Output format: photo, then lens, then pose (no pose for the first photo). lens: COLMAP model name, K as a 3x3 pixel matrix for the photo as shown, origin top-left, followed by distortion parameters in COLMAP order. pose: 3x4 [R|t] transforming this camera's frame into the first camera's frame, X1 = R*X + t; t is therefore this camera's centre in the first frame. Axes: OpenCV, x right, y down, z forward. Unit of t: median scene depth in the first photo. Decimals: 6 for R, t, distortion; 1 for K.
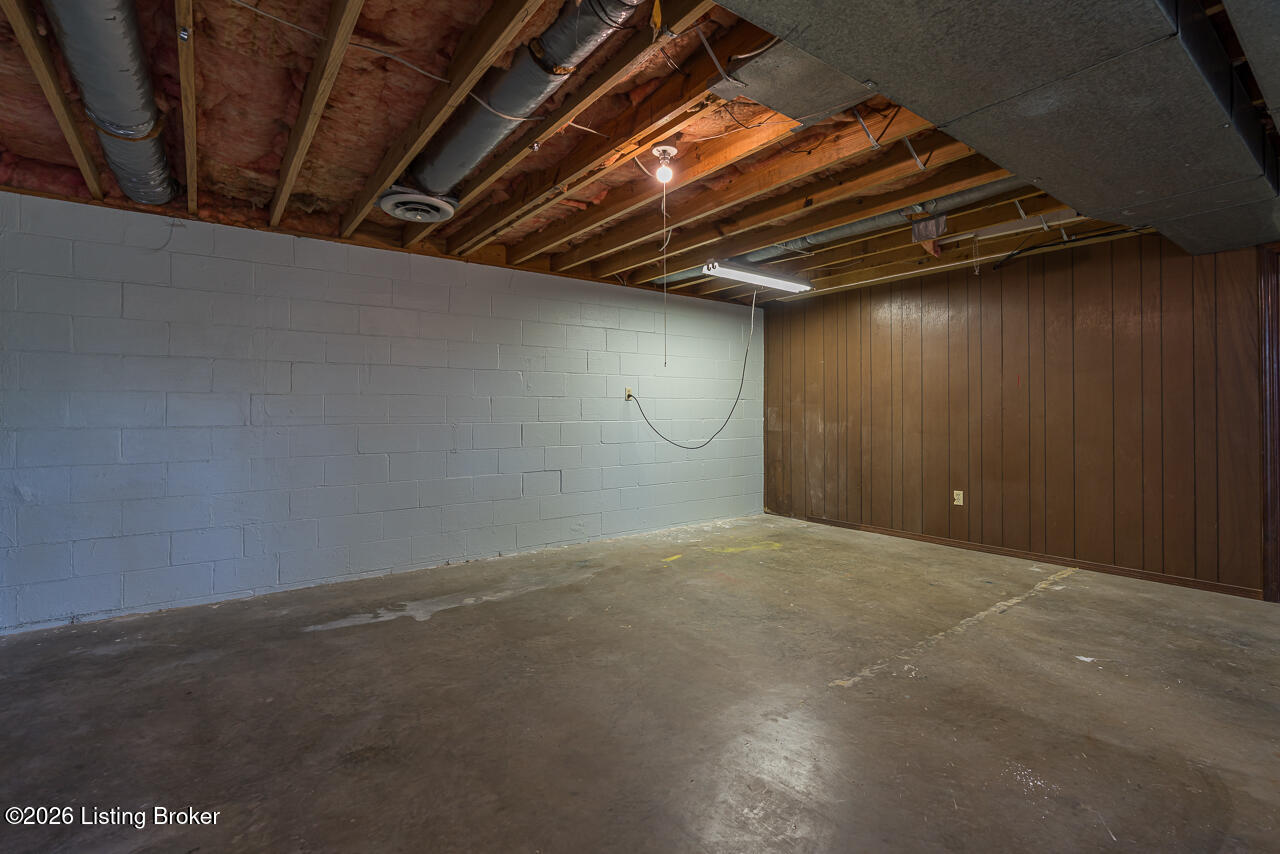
lens RADIAL K [[586.6, 0, 631.9], [0, 586.6, 402.9], [0, 0, 1]] dist [-0.009038, 0.000868]
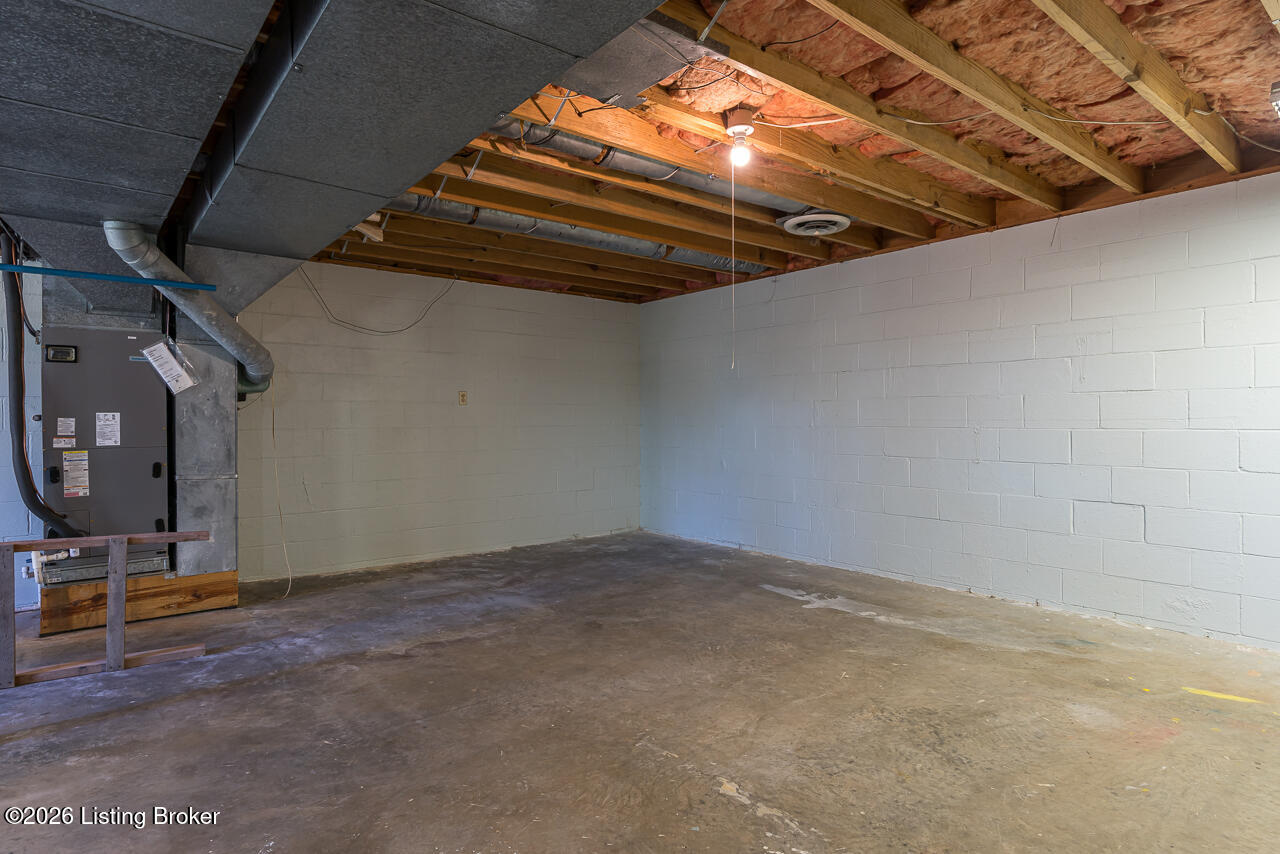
lens RADIAL K [[689.5, 0, 638.1], [0, 689.5, 428.1], [0, 0, 1]] dist [-0.004296, -0.000323]
pose [[0.038757, 0.016739, -0.999108, 0.900931], [0.021780, 0.999608, 0.017593, 0.008355], [0.999011, -0.022442, 0.038377, 0.643542]]
